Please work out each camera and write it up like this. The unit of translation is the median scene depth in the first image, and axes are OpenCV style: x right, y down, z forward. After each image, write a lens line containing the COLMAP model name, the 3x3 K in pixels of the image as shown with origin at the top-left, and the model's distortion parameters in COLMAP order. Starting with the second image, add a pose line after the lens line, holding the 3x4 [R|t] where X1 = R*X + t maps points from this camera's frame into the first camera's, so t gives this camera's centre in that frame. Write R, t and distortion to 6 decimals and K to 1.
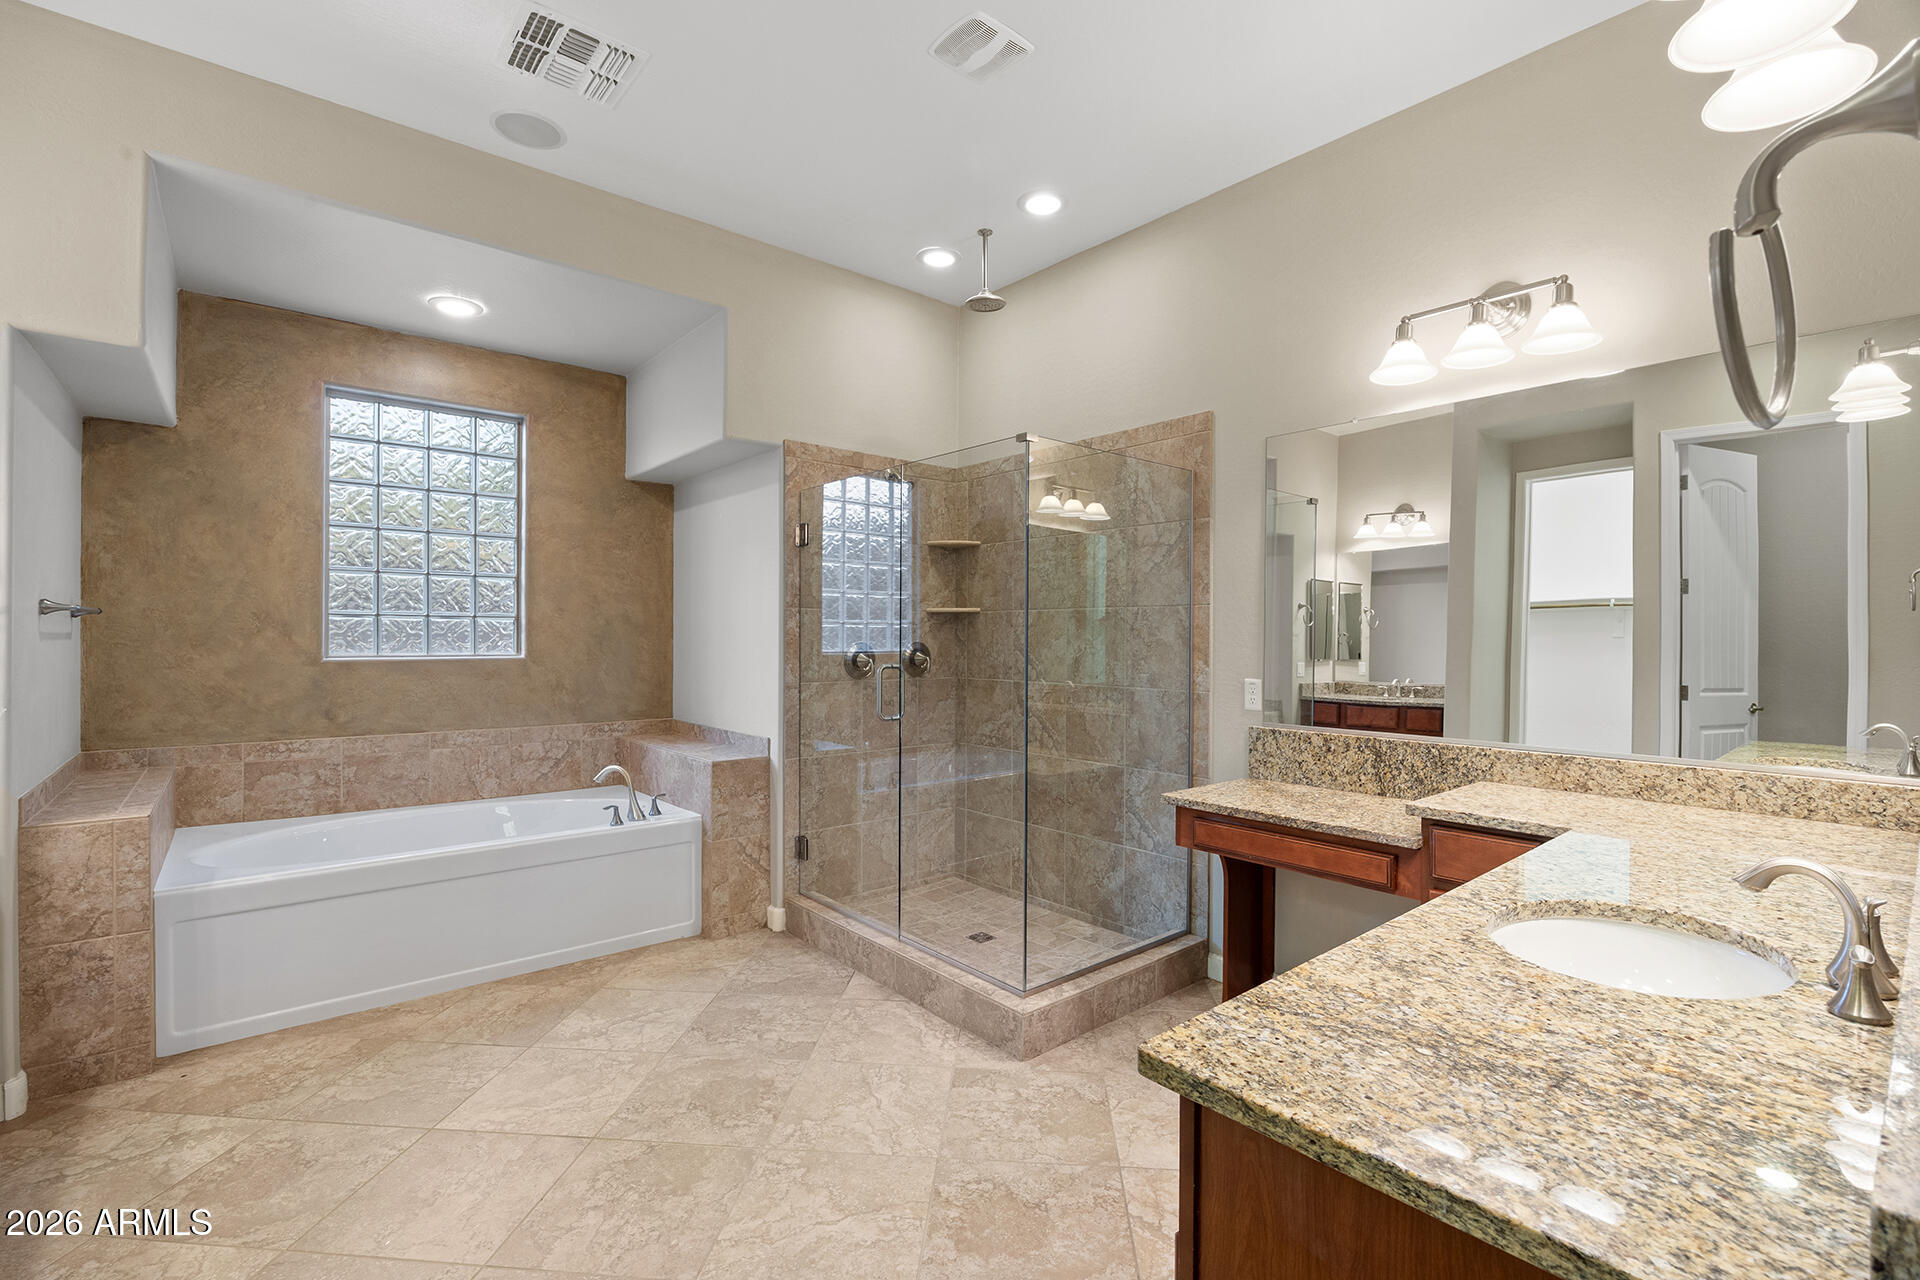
lens RADIAL K [[854.7, 0, 959.6], [0, 854.7, 638.5], [0, 0, 1]] dist [-0.001979, -0.000037]
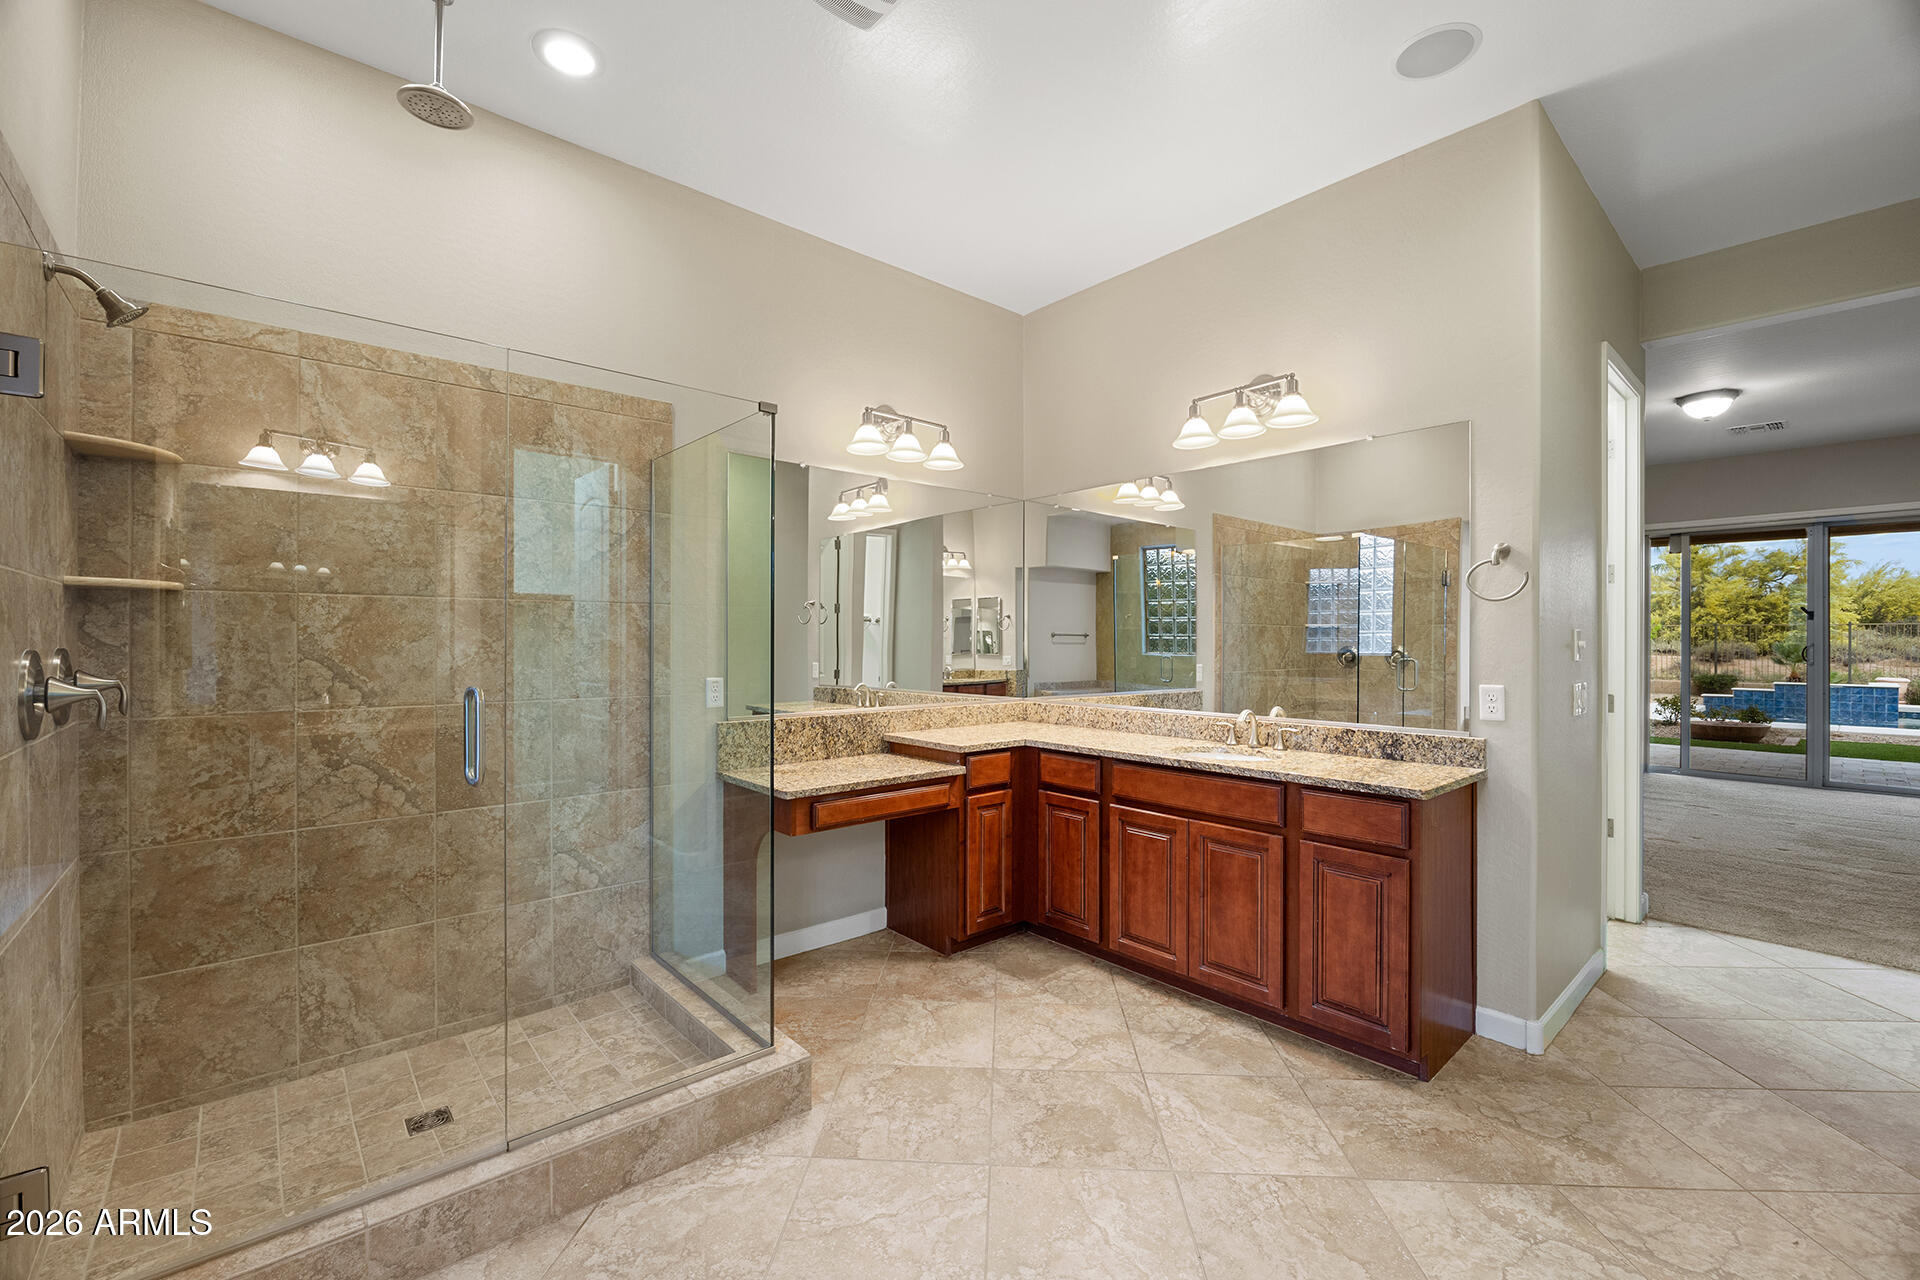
lens RADIAL K [[803.4, 0, 959.5], [0, 803.4, 640.8], [0, 0, 1]] dist [-0.010250, -0.000184]
pose [[-0.021979, -0.004558, 0.999748, -0.658453], [0.001425, 0.999988, 0.004591, -0.002142], [-0.999757, 0.001525, -0.021972, 0.733881]]
